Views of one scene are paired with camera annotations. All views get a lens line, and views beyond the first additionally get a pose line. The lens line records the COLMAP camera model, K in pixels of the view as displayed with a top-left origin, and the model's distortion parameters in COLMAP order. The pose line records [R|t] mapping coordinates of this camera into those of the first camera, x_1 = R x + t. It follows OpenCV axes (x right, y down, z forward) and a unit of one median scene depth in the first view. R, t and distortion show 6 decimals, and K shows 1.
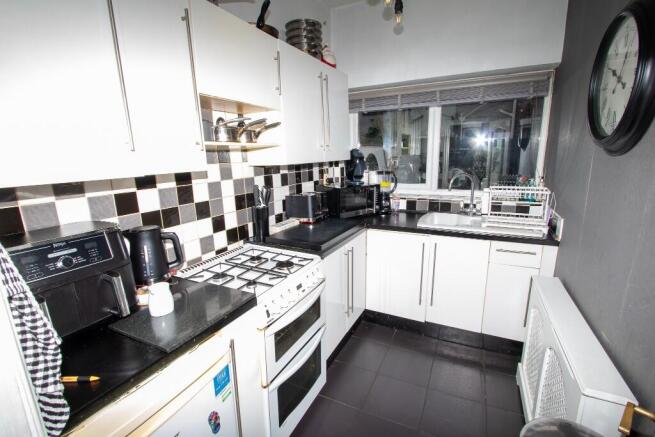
lens RADIAL K [[302.0, 0, 327.5], [0, 302.0, 218.5], [0, 0, 1]] dist [-0.016371, 0.000738]
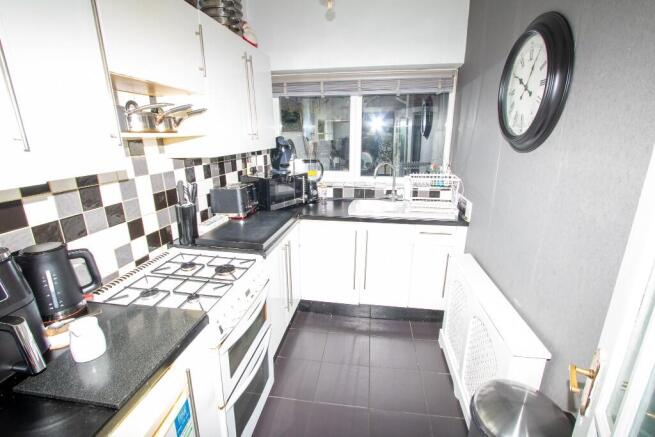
lens RADIAL K [[302.0, 0, 327.5], [0, 302.0, 218.5], [0, 0, 1]] dist [-0.016371, 0.000738]
pose [[0.953618, -0.063429, 0.294260, -0.090354], [0.046120, 0.996793, 0.065400, -0.038324], [-0.297464, -0.048795, 0.953485, 0.044125]]
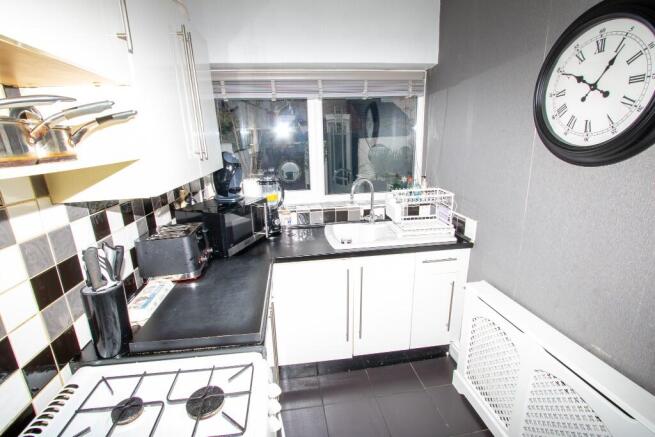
lens RADIAL K [[302.0, 0, 327.5], [0, 302.0, 218.5], [0, 0, 1]] dist [-0.016371, 0.000738]
pose [[0.822581, -0.143015, 0.550370, -0.176199], [0.127480, 0.989601, 0.066619, -0.132444], [-0.554175, 0.015361, 0.832259, 0.405711]]
